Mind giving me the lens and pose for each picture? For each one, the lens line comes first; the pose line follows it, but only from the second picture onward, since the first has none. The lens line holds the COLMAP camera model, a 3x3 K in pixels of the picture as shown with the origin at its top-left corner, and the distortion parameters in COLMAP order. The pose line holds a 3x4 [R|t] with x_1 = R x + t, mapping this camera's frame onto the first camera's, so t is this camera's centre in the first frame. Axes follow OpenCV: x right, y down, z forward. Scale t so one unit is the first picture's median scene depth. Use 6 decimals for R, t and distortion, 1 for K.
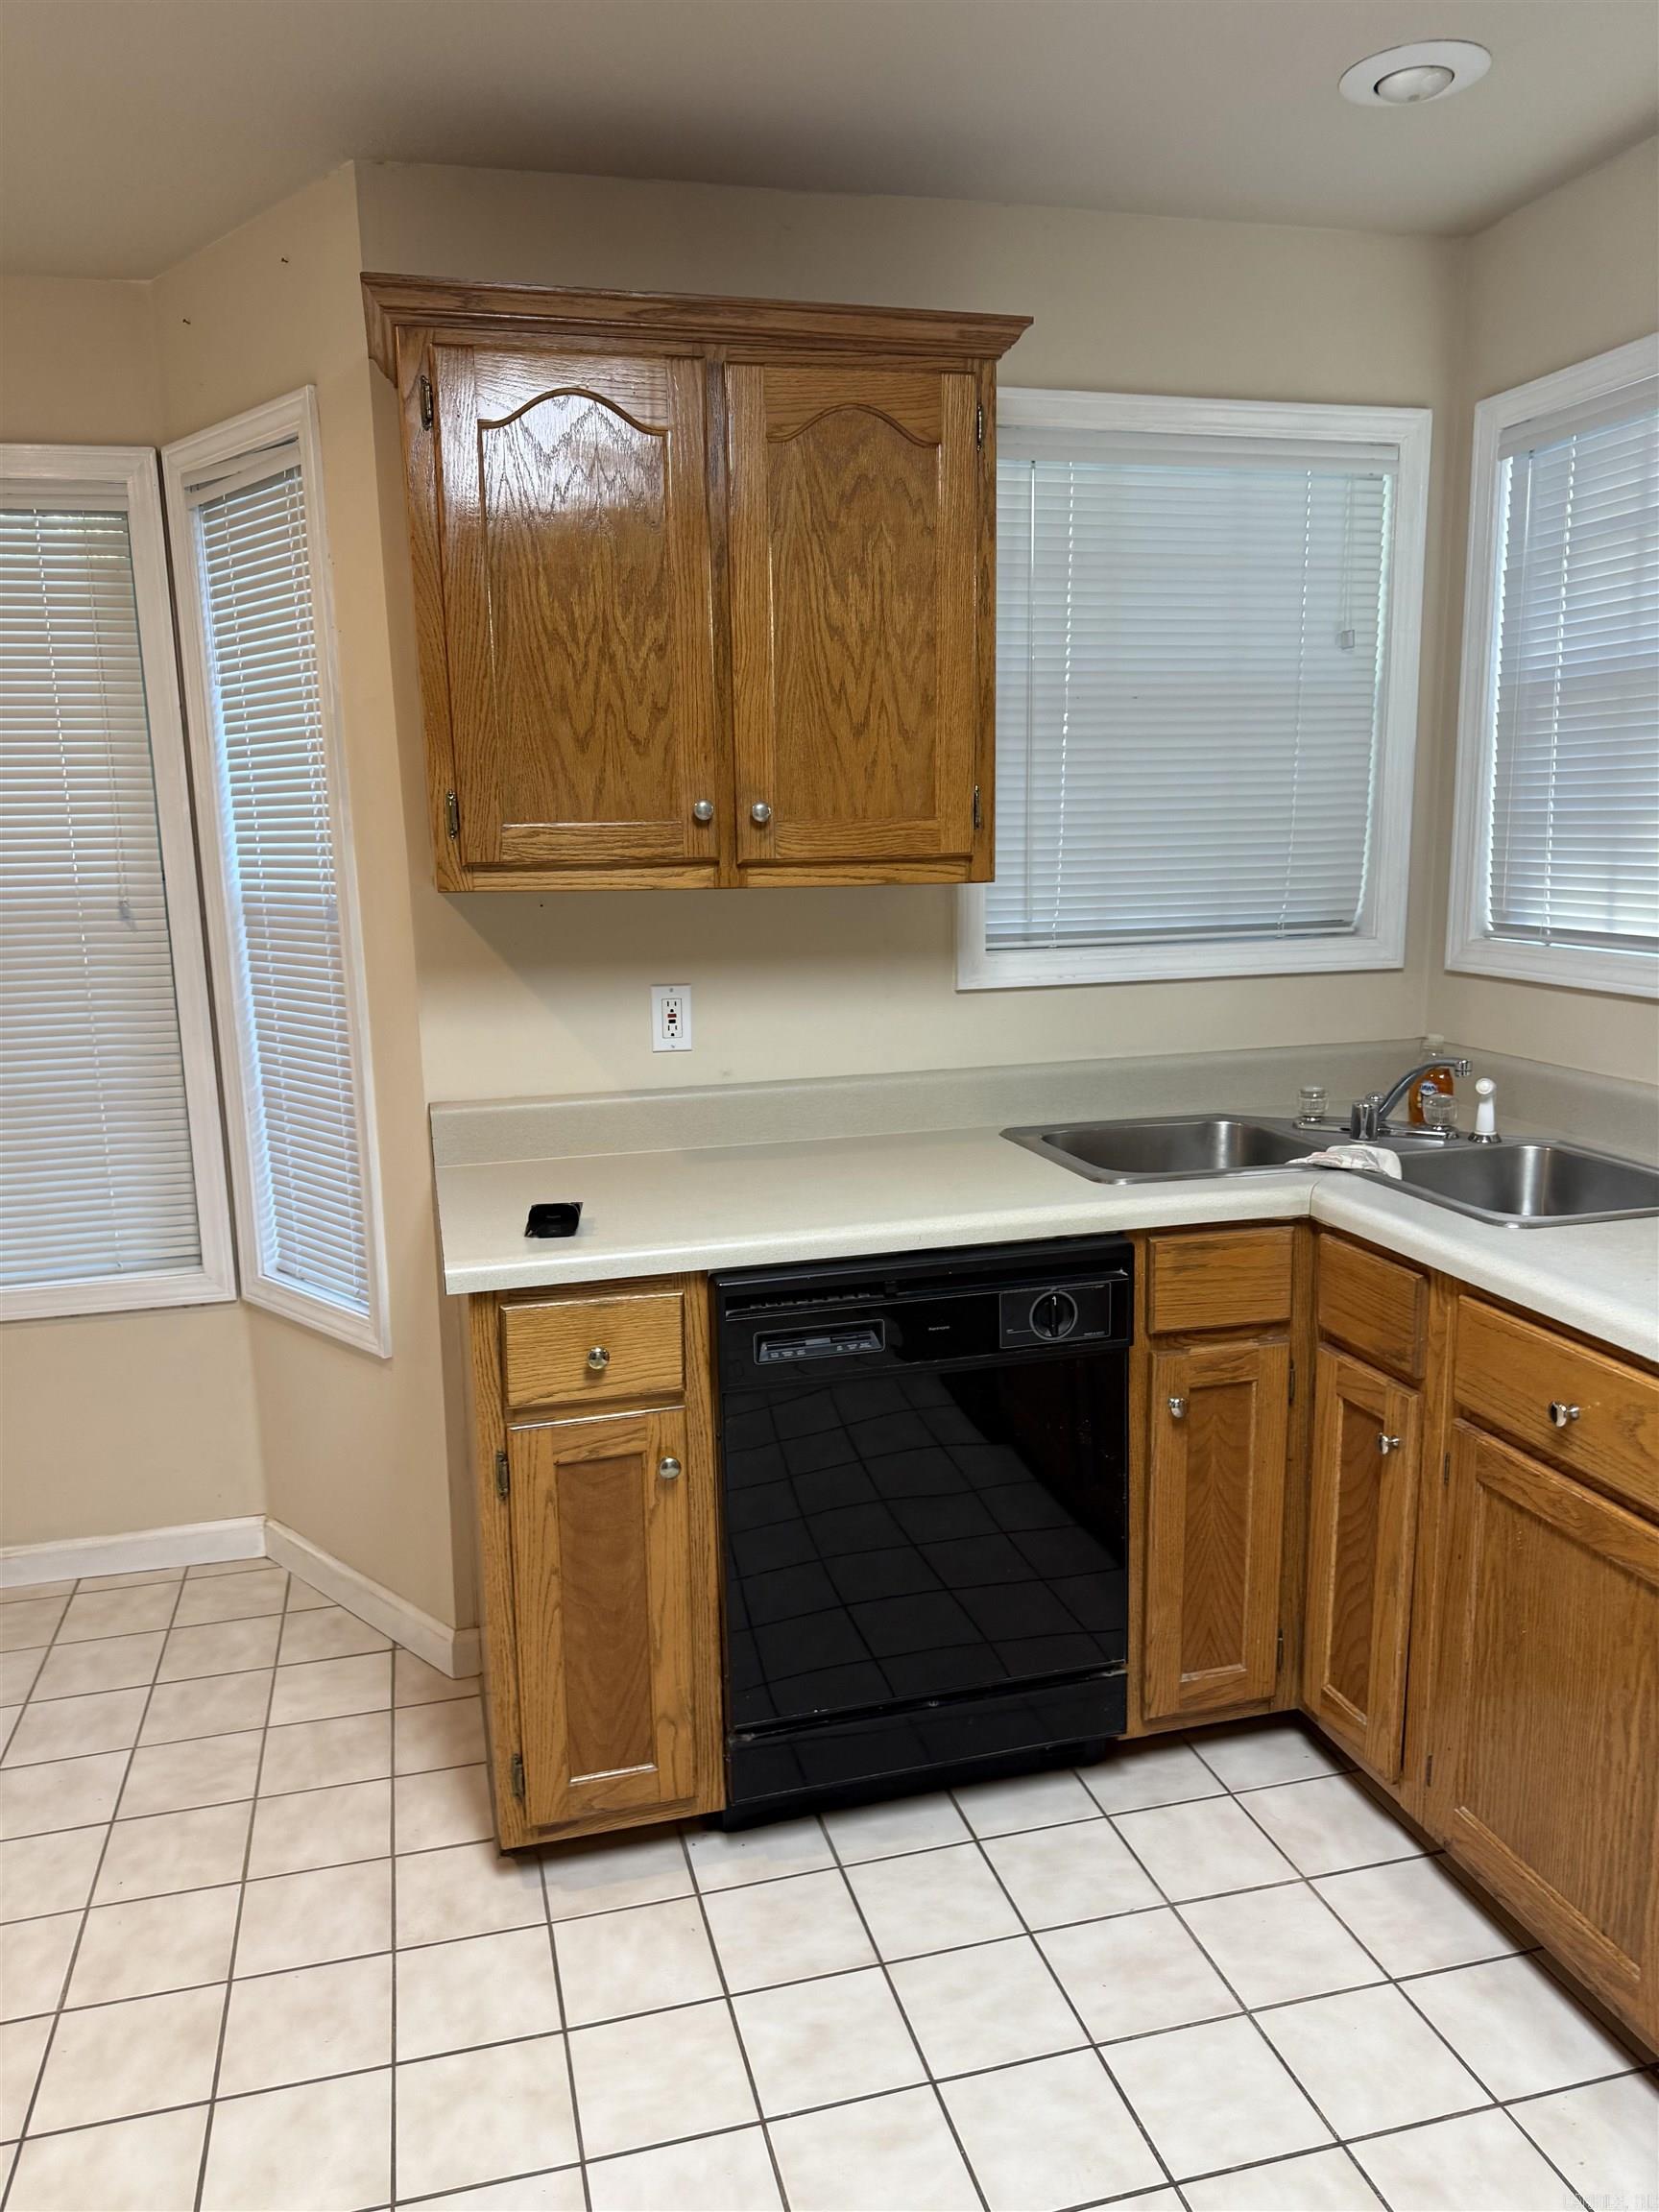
lens RADIAL K [[1570.6, 0, 769.9], [0, 1570.6, 1116.2], [0, 0, 1]] dist [0.061973, -0.081413]
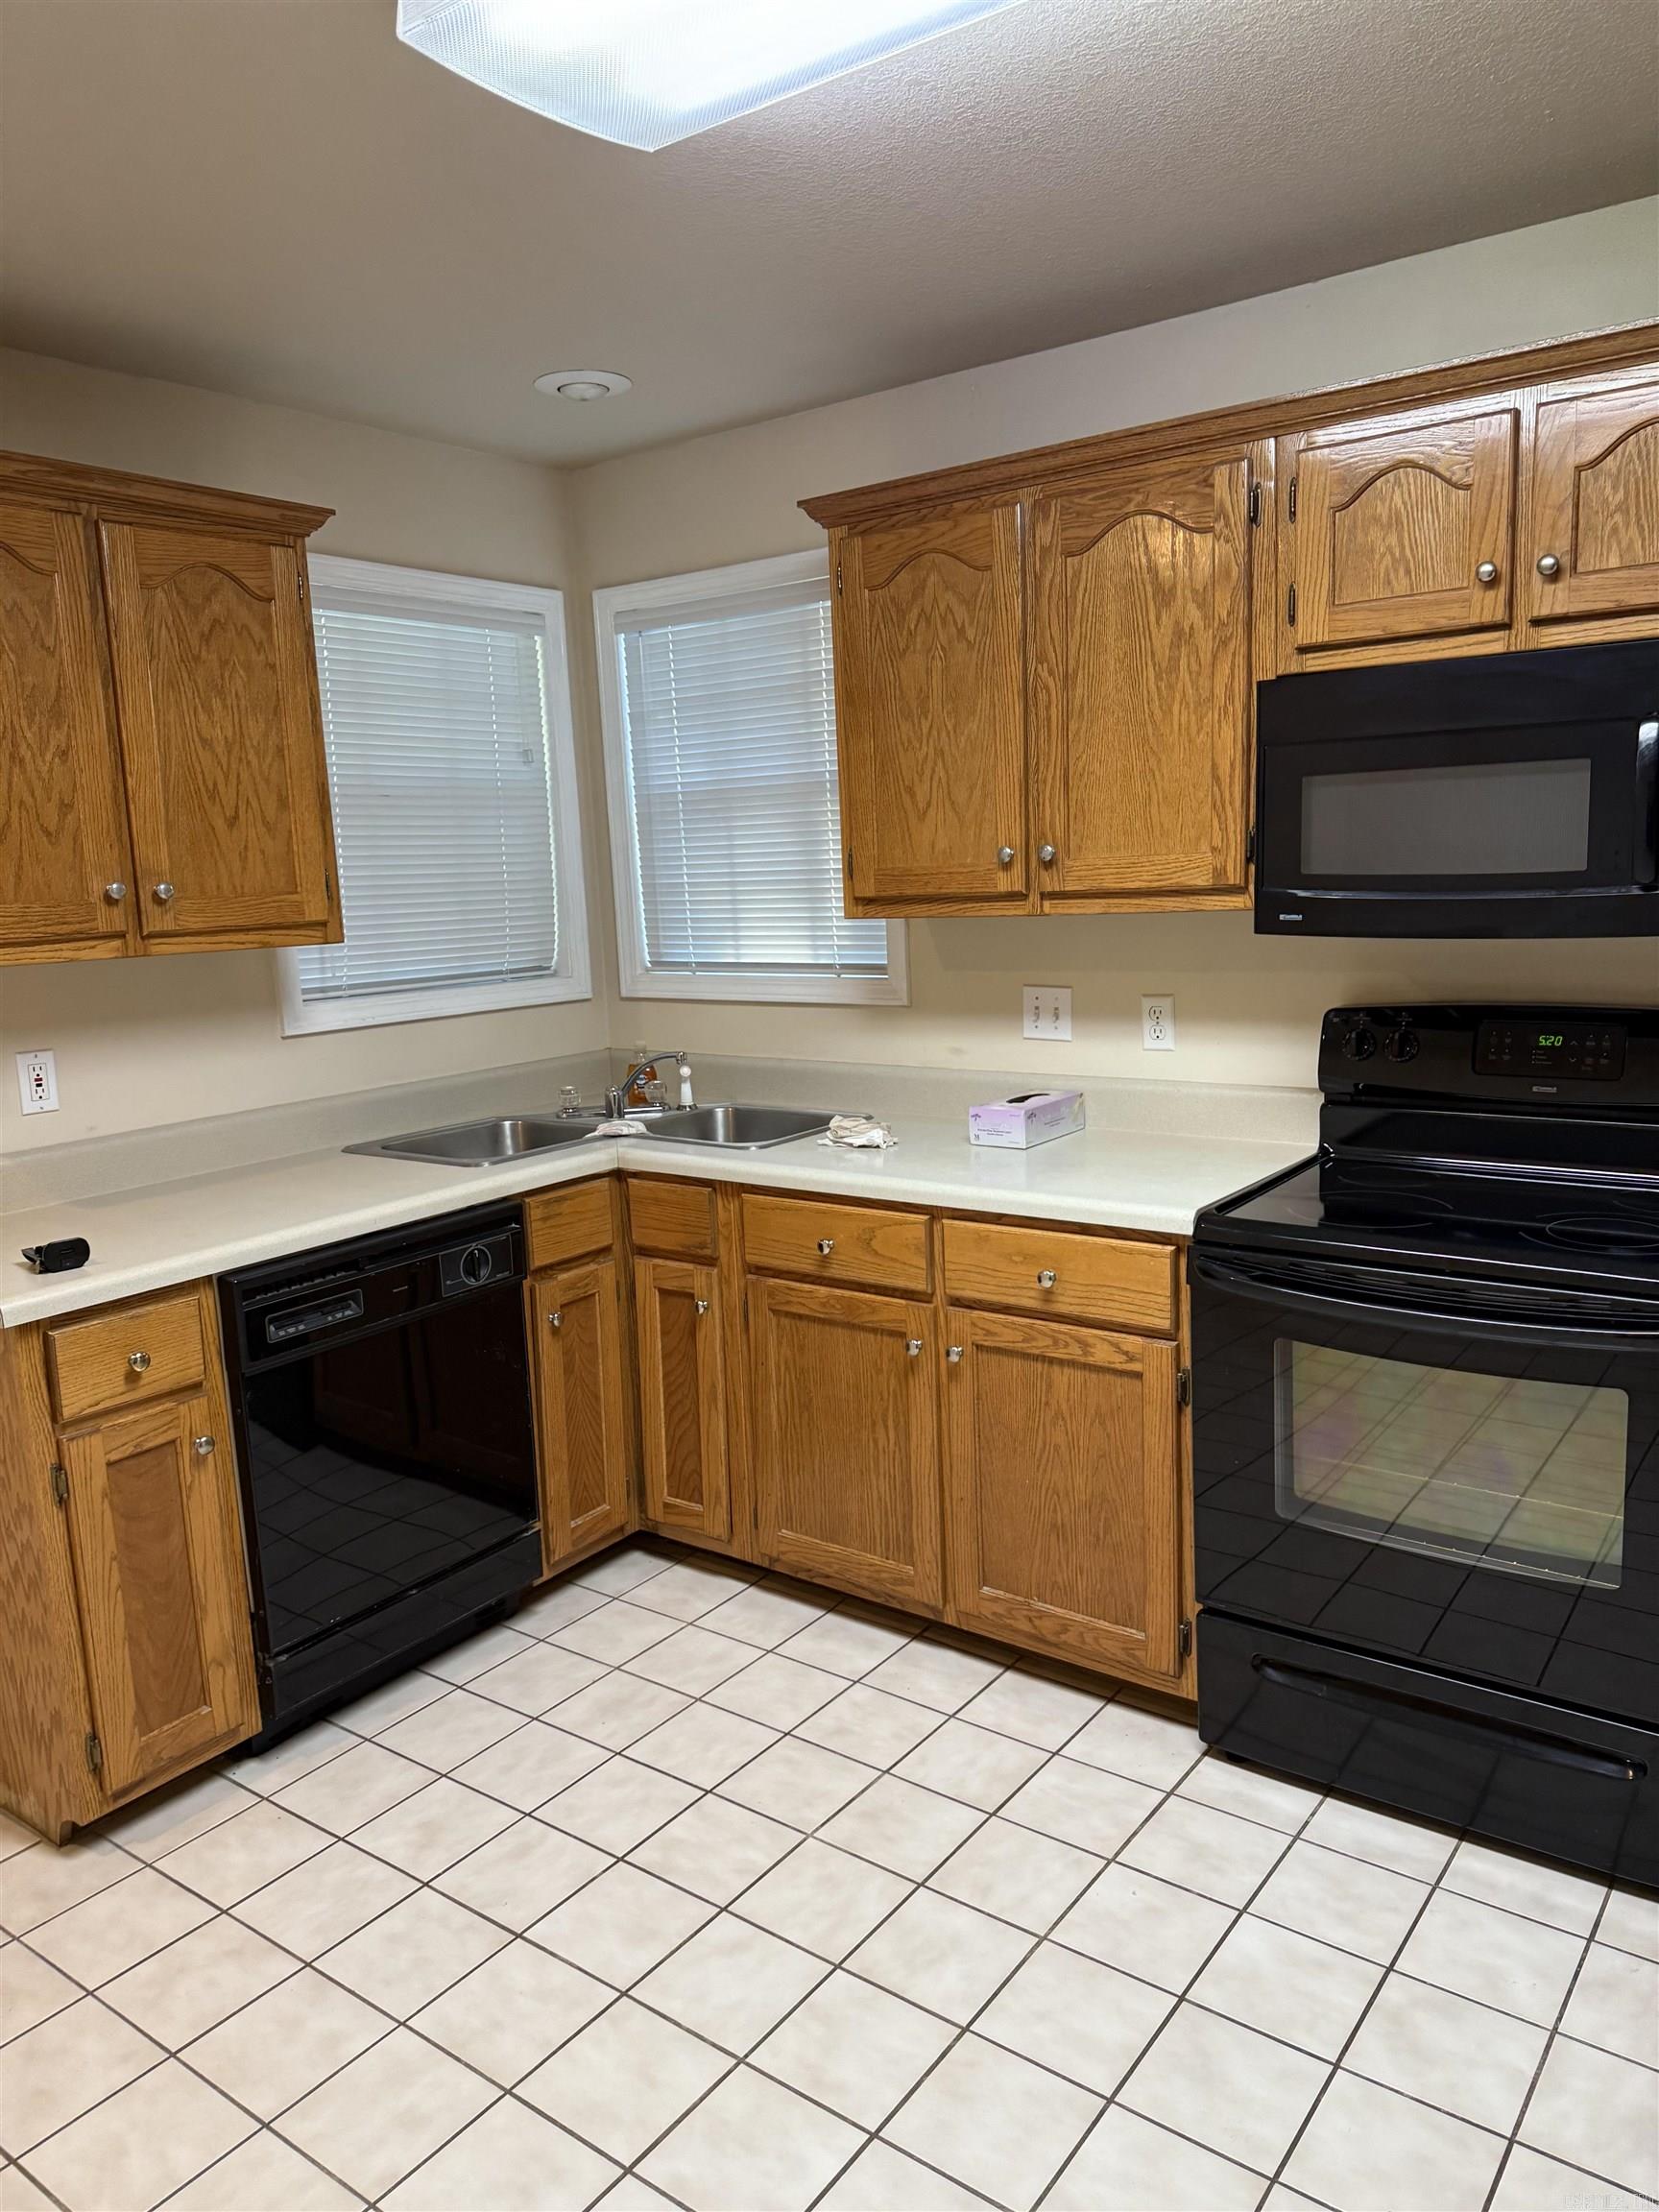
lens RADIAL K [[1570.6, 0, 820.0], [0, 1570.6, 1102.2], [0, 0, 1]] dist [0.061973, -0.081413]
pose [[0.779160, -0.106828, 0.617655, -0.384132], [0.137295, 0.990528, -0.001875, 0.032514], [-0.611605, 0.086261, 0.786447, -0.223757]]
